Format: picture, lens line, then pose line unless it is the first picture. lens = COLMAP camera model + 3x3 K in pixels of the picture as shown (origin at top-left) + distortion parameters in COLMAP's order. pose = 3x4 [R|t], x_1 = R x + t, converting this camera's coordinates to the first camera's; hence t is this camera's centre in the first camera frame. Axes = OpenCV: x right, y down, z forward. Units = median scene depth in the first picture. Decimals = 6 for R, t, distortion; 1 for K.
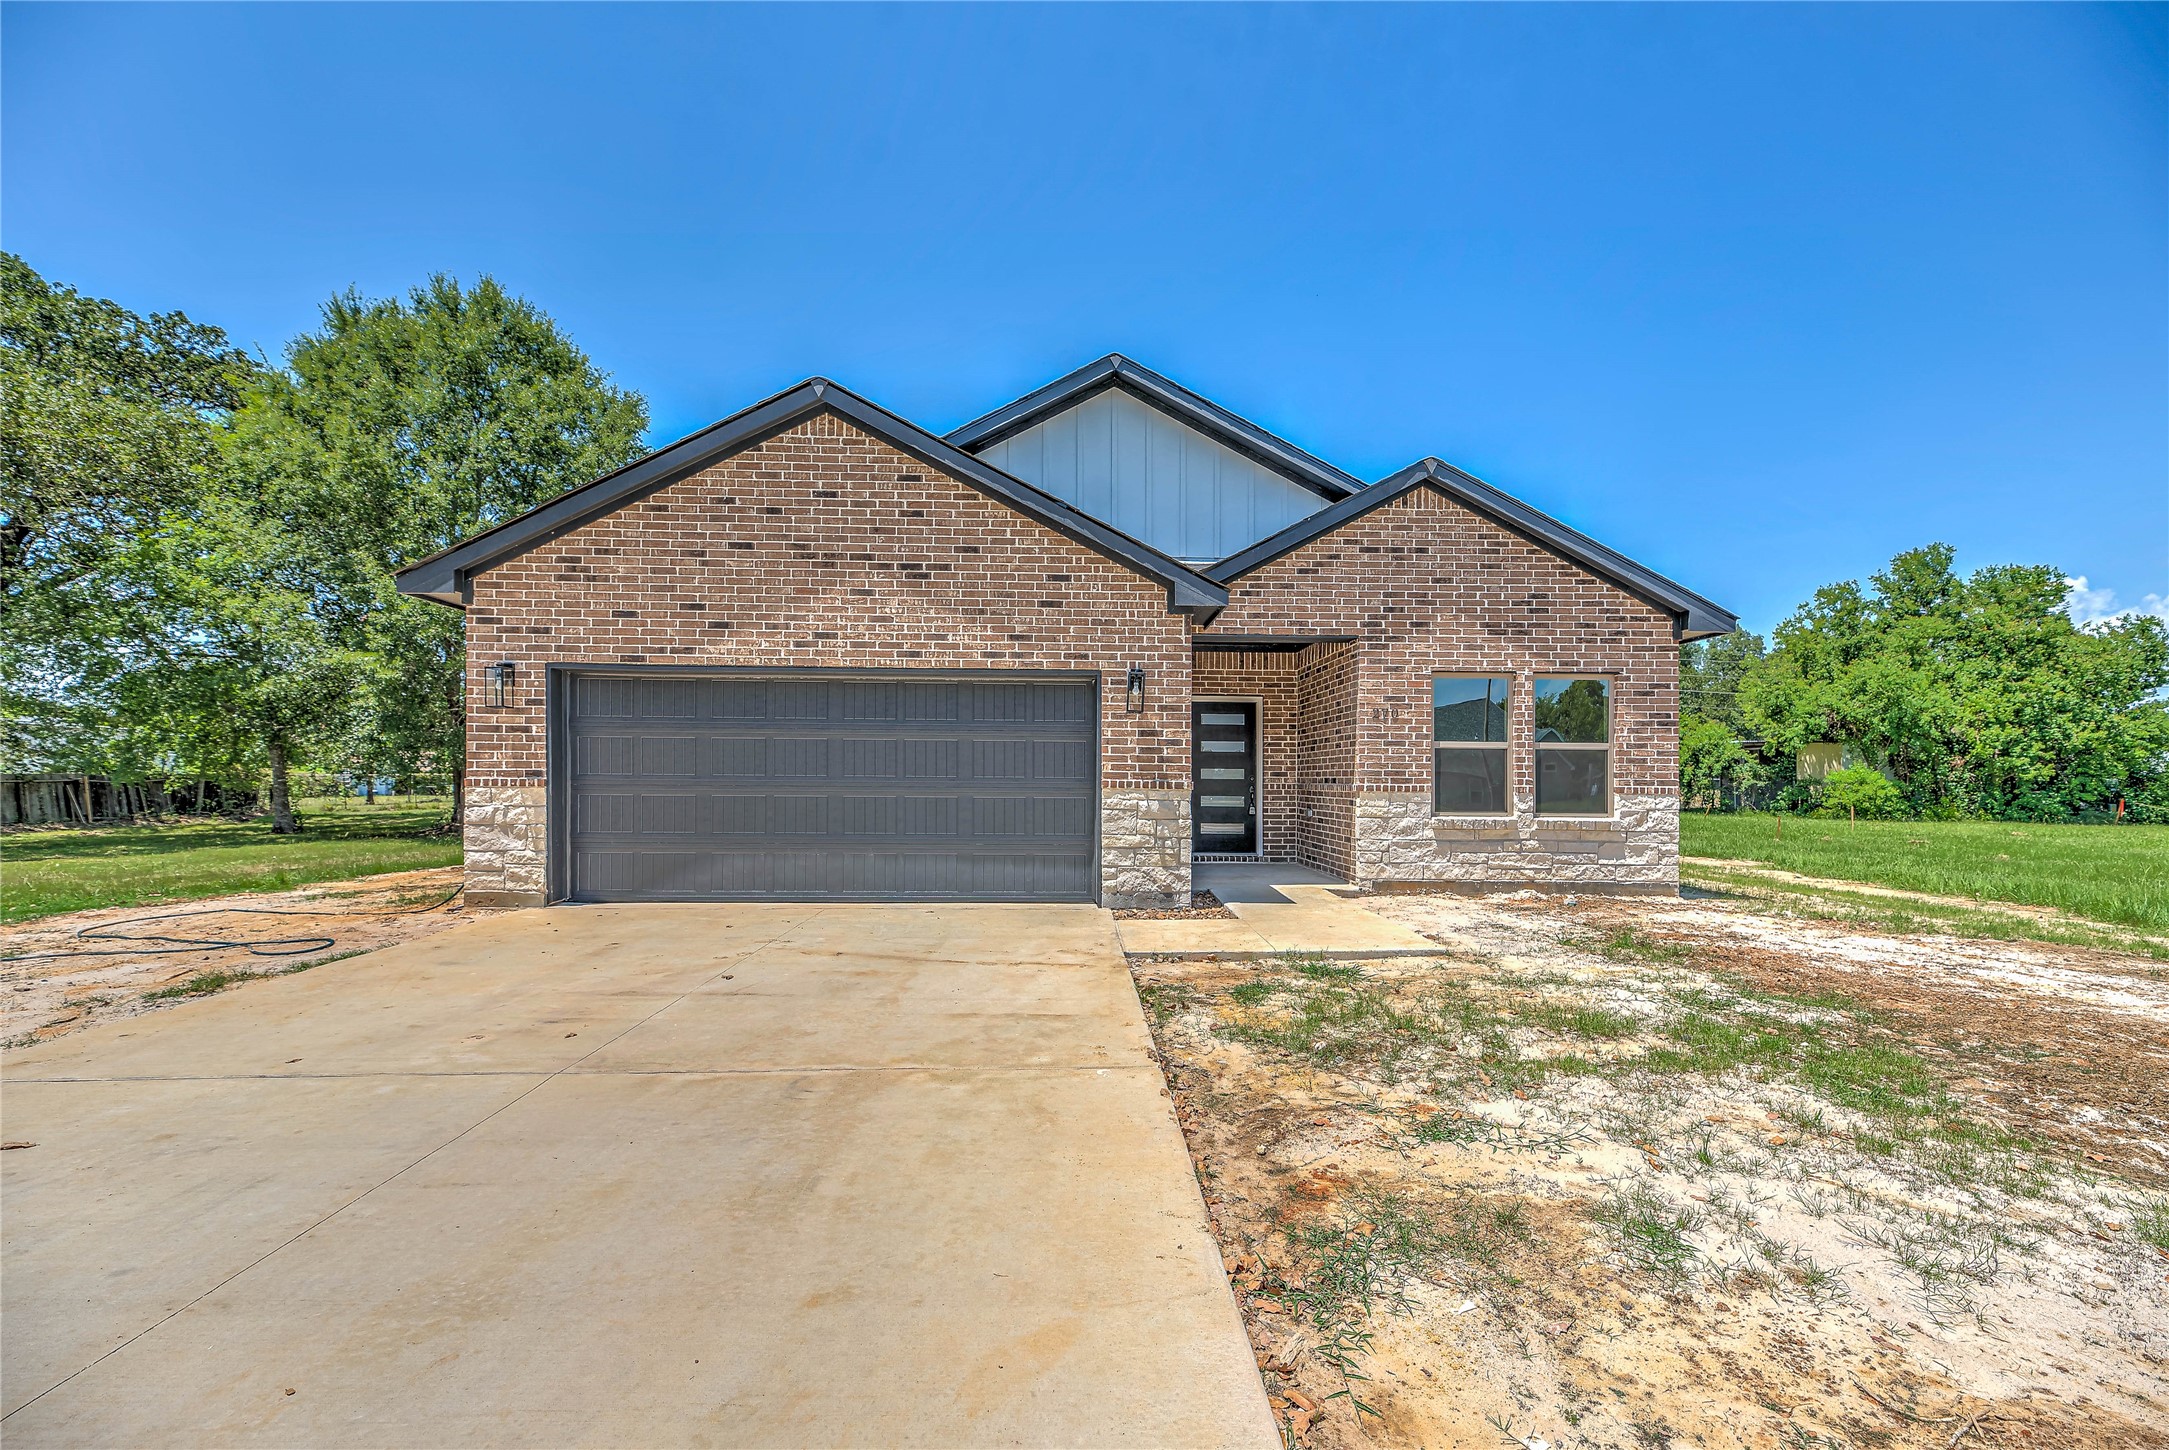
lens RADIAL K [[883.0, 0, 1122.0], [0, 883.0, 774.3], [0, 0, 1]] dist [0.013945, -0.003602]
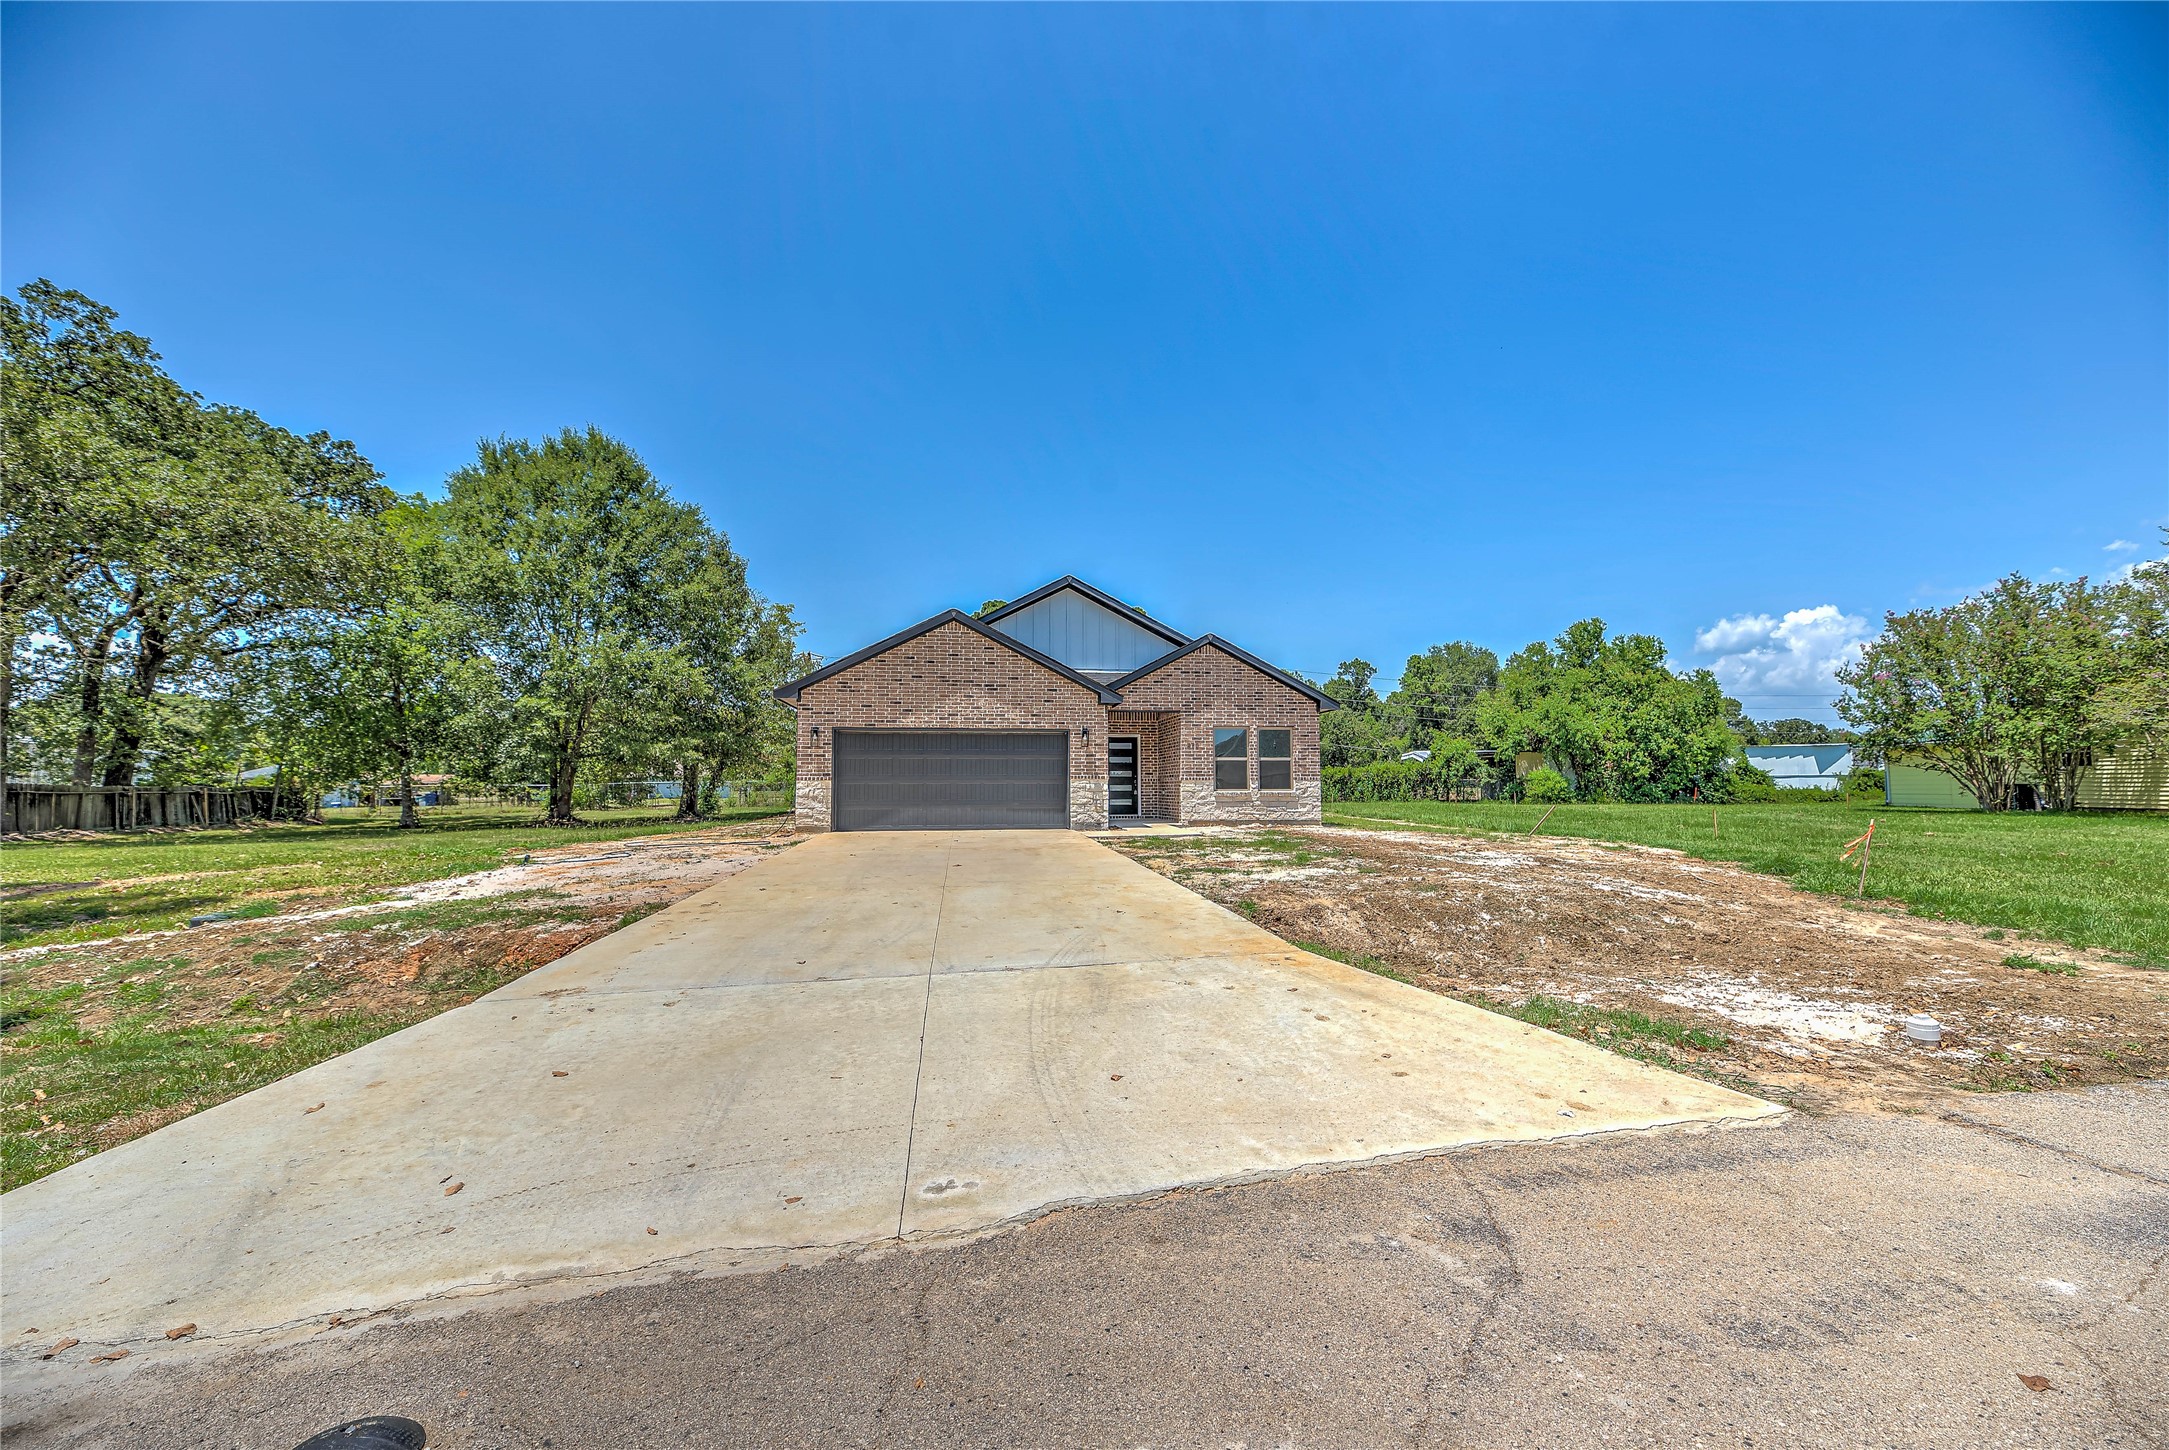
lens RADIAL K [[883.0, 0, 1132.3], [0, 883.0, 713.9], [0, 0, 1]] dist [0.013945, -0.003602]
pose [[0.991559, -0.000045, 0.129660, -0.143666], [0.010016, 0.997038, -0.076253, 0.021255], [-0.129272, 0.076908, 0.988622, -1.191077]]
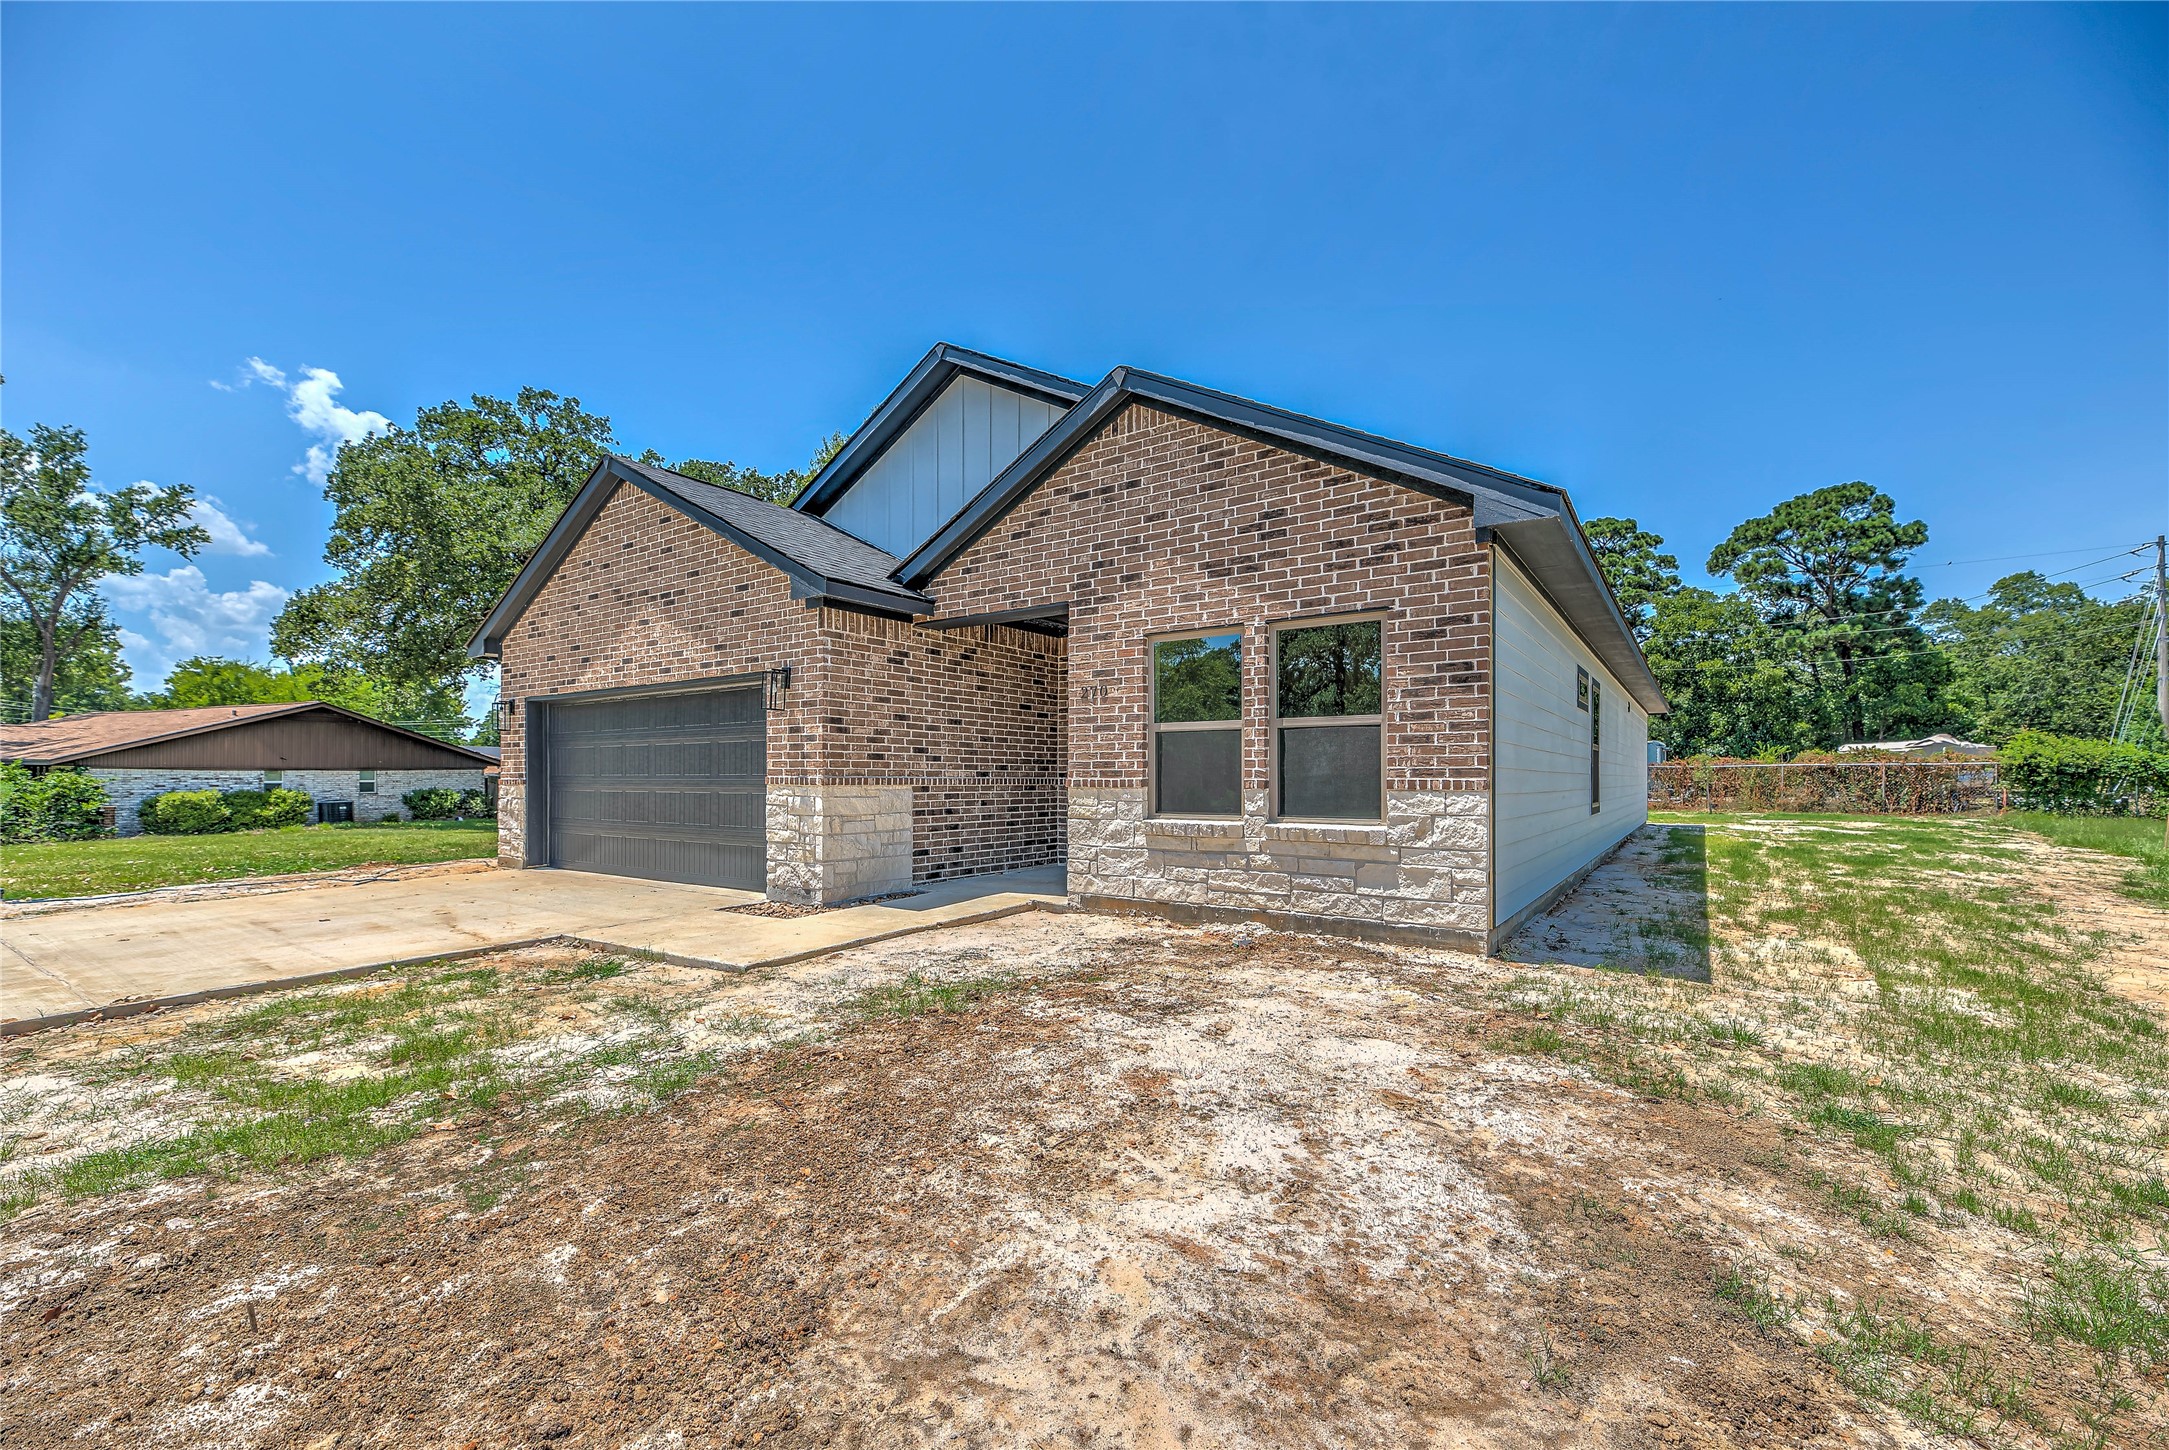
lens RADIAL K [[883.0, 0, 1071.7], [0, 883.0, 772.8], [0, 0, 1]] dist [0.013945, -0.003602]
pose [[0.801086, -0.011762, -0.598434, 0.767628], [0.012228, 0.999920, -0.003284, 0.008471], [0.598425, -0.004687, 0.801165, 0.328977]]
